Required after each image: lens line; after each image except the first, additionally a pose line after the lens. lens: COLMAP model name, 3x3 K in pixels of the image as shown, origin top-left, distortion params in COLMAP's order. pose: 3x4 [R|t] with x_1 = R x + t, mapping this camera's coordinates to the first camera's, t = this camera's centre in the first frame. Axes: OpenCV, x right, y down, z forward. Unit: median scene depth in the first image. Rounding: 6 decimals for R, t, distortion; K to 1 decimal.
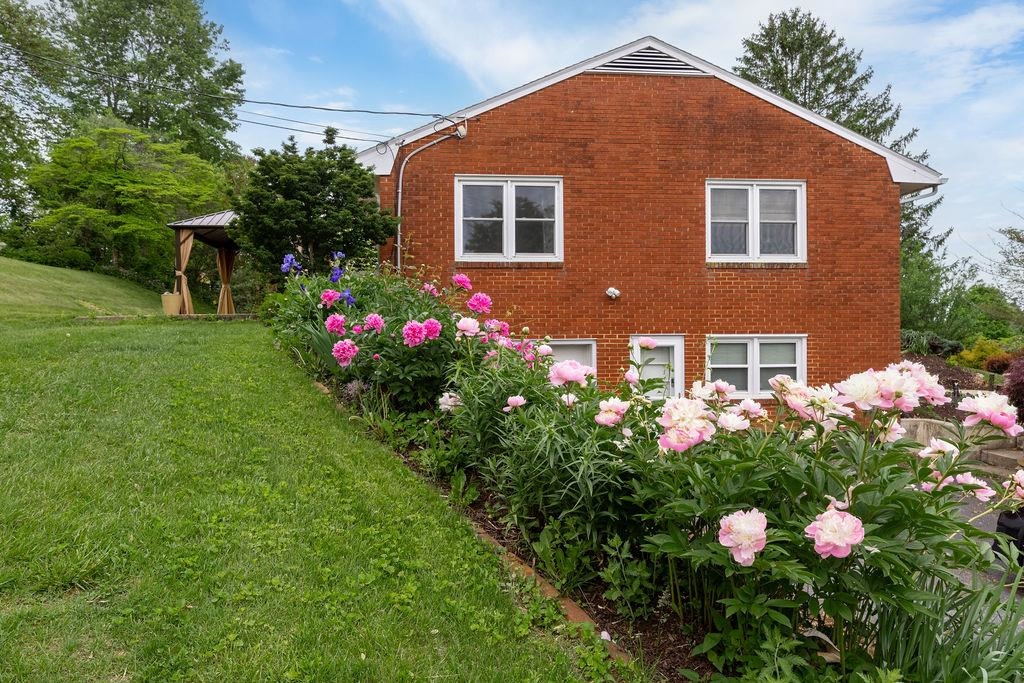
lens RADIAL K [[733.2, 0, 512.0], [0, 733.2, 341.5], [0, 0, 1]] dist [0.004695, 0.000341]
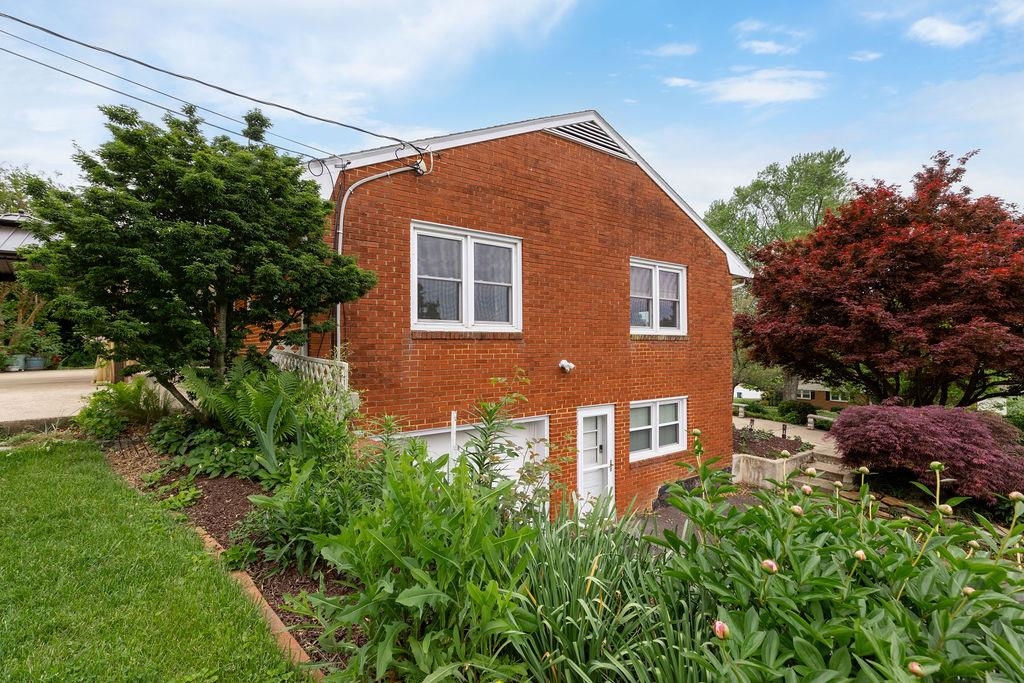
lens RADIAL K [[466.4, 0, 512.0], [0, 466.4, 341.5], [0, 0, 1]] dist [0.001833, 0.000109]
pose [[0.864729, 0.009734, 0.502145, -0.230045], [-0.003414, 0.999903, -0.013504, -0.089381], [-0.502228, 0.009963, 0.864678, 0.506744]]
